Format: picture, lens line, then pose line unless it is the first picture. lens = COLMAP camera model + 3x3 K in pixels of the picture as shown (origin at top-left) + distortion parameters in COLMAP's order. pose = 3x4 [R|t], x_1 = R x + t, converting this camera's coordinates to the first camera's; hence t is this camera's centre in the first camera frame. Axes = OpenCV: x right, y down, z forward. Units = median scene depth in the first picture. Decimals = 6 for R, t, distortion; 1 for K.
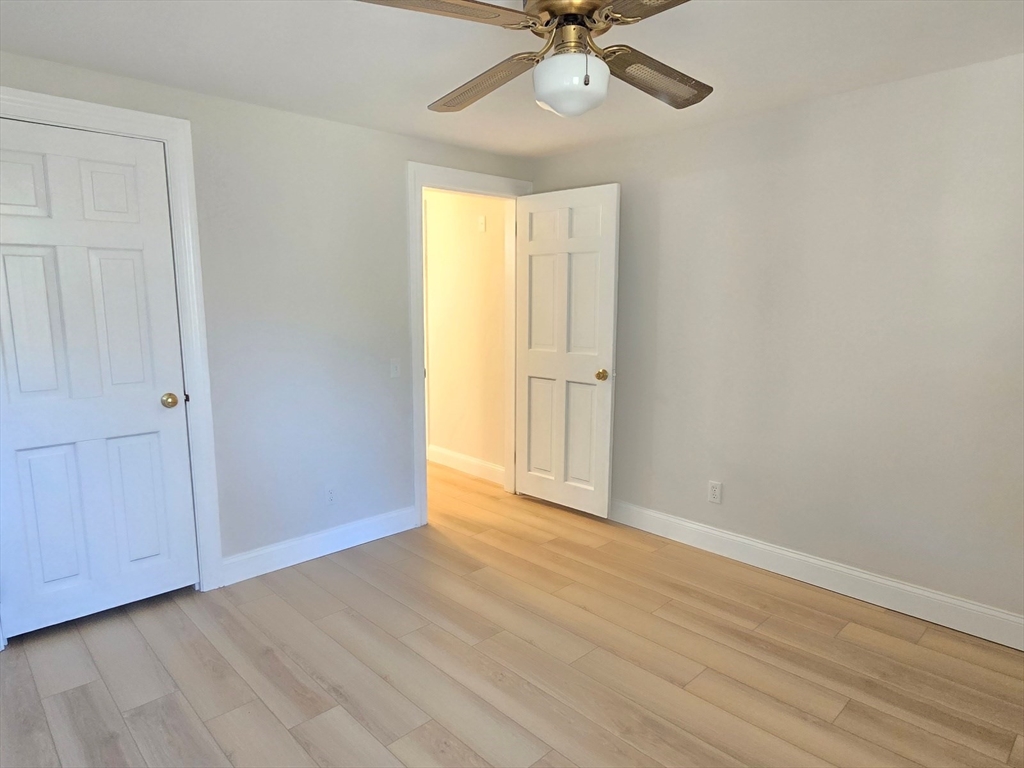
lens RADIAL K [[627.3, 0, 504.6], [0, 627.3, 388.0], [0, 0, 1]] dist [0.001849, 0.000037]
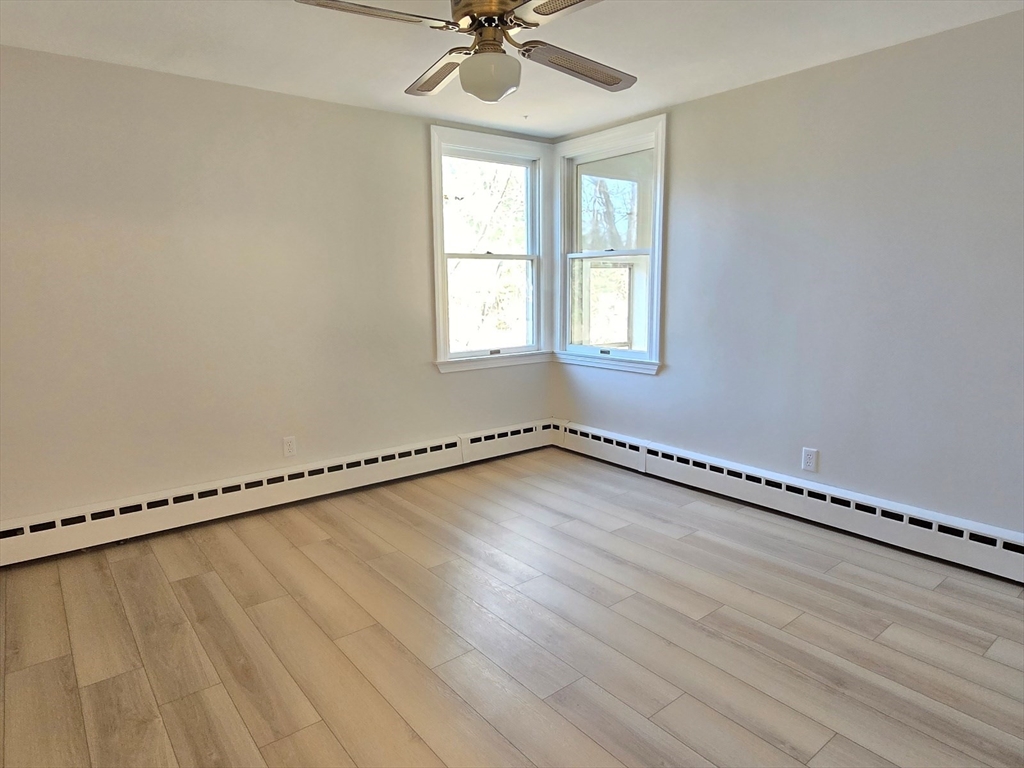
lens RADIAL K [[627.3, 0, 504.6], [0, 627.3, 388.0], [0, 0, 1]] dist [0.001849, 0.000037]
pose [[-0.995926, 0.007546, 0.089857, -0.026655], [0.033105, 0.957506, 0.286507, -0.186349], [-0.083877, 0.288314, -0.953855, 1.732558]]
